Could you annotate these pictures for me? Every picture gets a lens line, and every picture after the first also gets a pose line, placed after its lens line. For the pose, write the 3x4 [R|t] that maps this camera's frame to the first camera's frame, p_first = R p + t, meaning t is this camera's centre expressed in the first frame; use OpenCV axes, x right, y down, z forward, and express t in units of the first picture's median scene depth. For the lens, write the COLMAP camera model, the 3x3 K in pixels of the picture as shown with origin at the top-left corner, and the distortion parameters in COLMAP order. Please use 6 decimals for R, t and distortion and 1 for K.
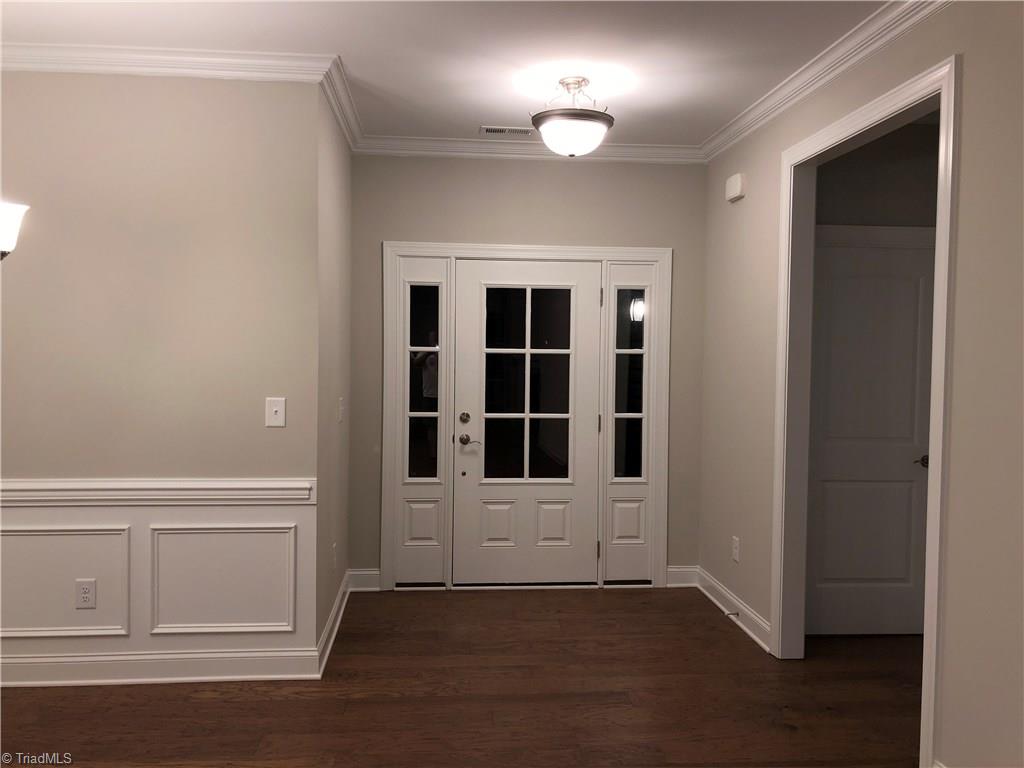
lens RADIAL K [[835.3, 0, 526.3], [0, 835.3, 367.8], [0, 0, 1]] dist [-0.000028, 0.002216]
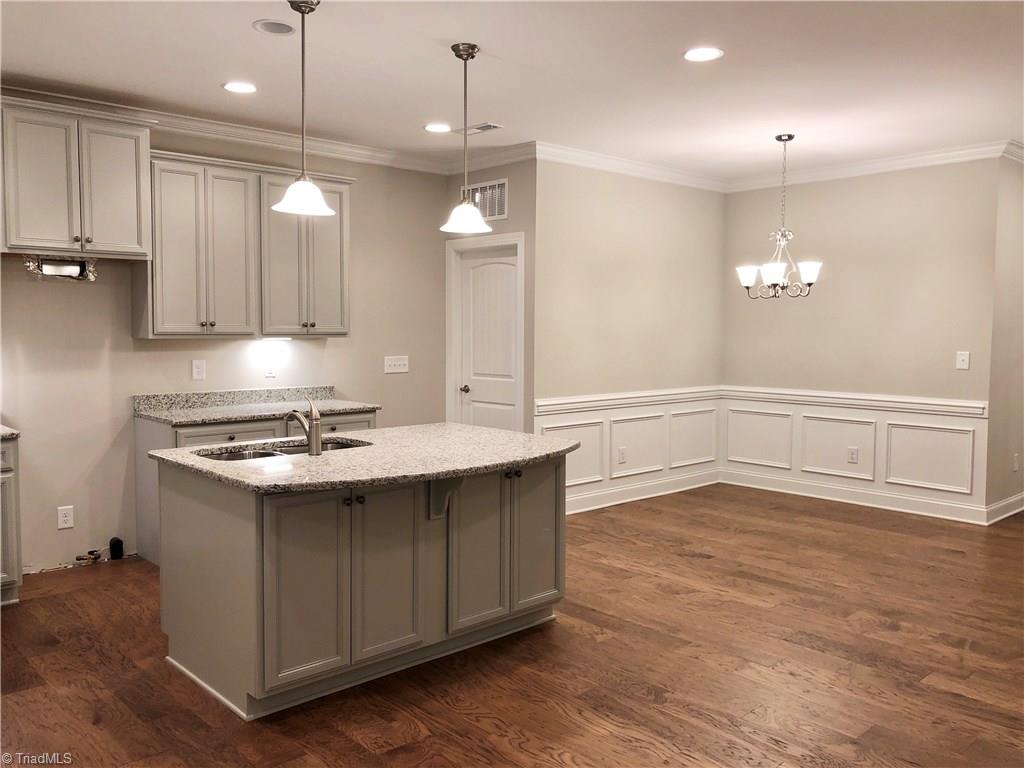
lens RADIAL K [[841.9, 0, 513.1], [0, 841.9, 374.6], [0, 0, 1]] dist [0.056212, -0.055439]
pose [[0.606068, 0.032320, -0.794756, 0.507612], [-0.017985, 0.999476, 0.026931, 0.052034], [0.795210, -0.002029, 0.606331, -0.742630]]
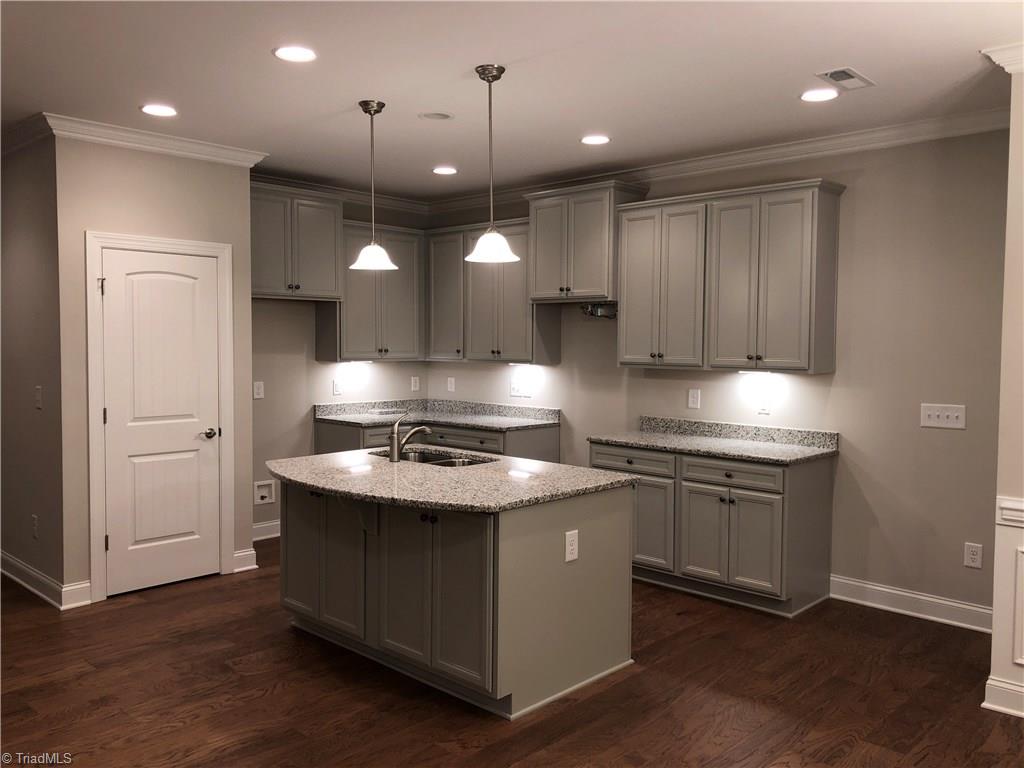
lens RADIAL K [[841.9, 0, 504.2], [0, 841.9, 381.1], [0, 0, 1]] dist [0.056212, -0.055439]
pose [[-0.758814, 0.009289, -0.651241, 0.260824], [-0.040533, 0.997287, 0.061453, -0.019743], [0.650044, 0.073029, -0.756379, 0.657482]]
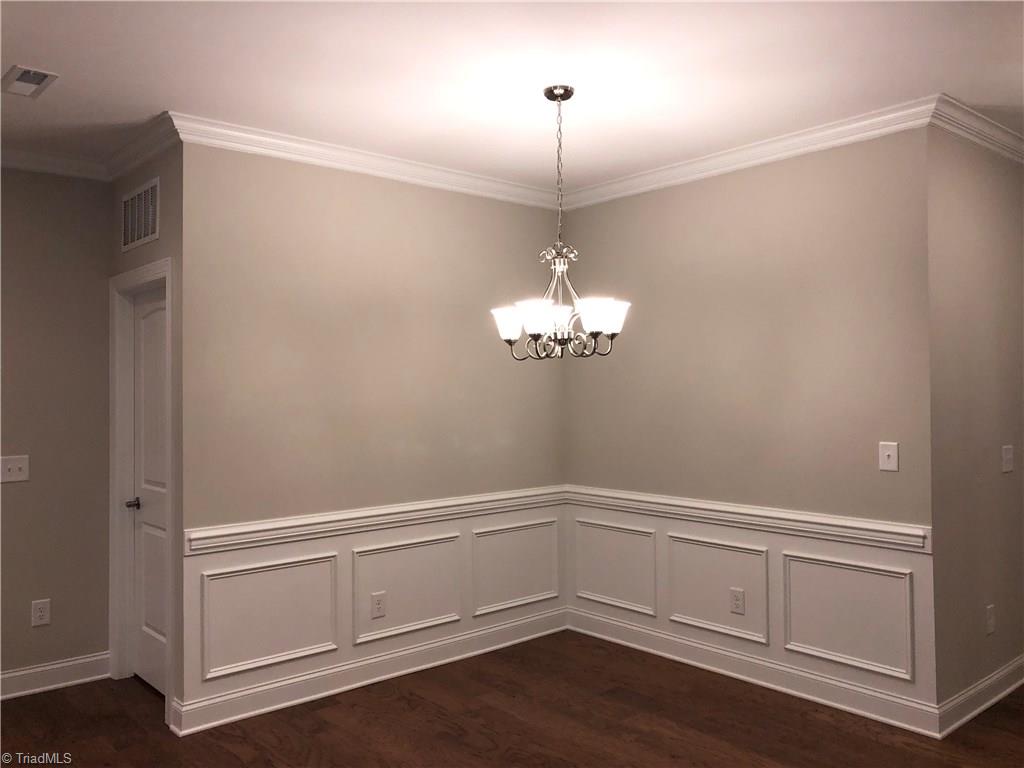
lens RADIAL K [[841.9, 0, 519.1], [0, 841.9, 373.5], [0, 0, 1]] dist [0.056212, -0.055439]
pose [[0.580100, -0.034461, -0.813816, 0.286093], [-0.006033, 0.998895, -0.046599, 0.003210], [0.814523, 0.031941, 0.579252, 0.030917]]
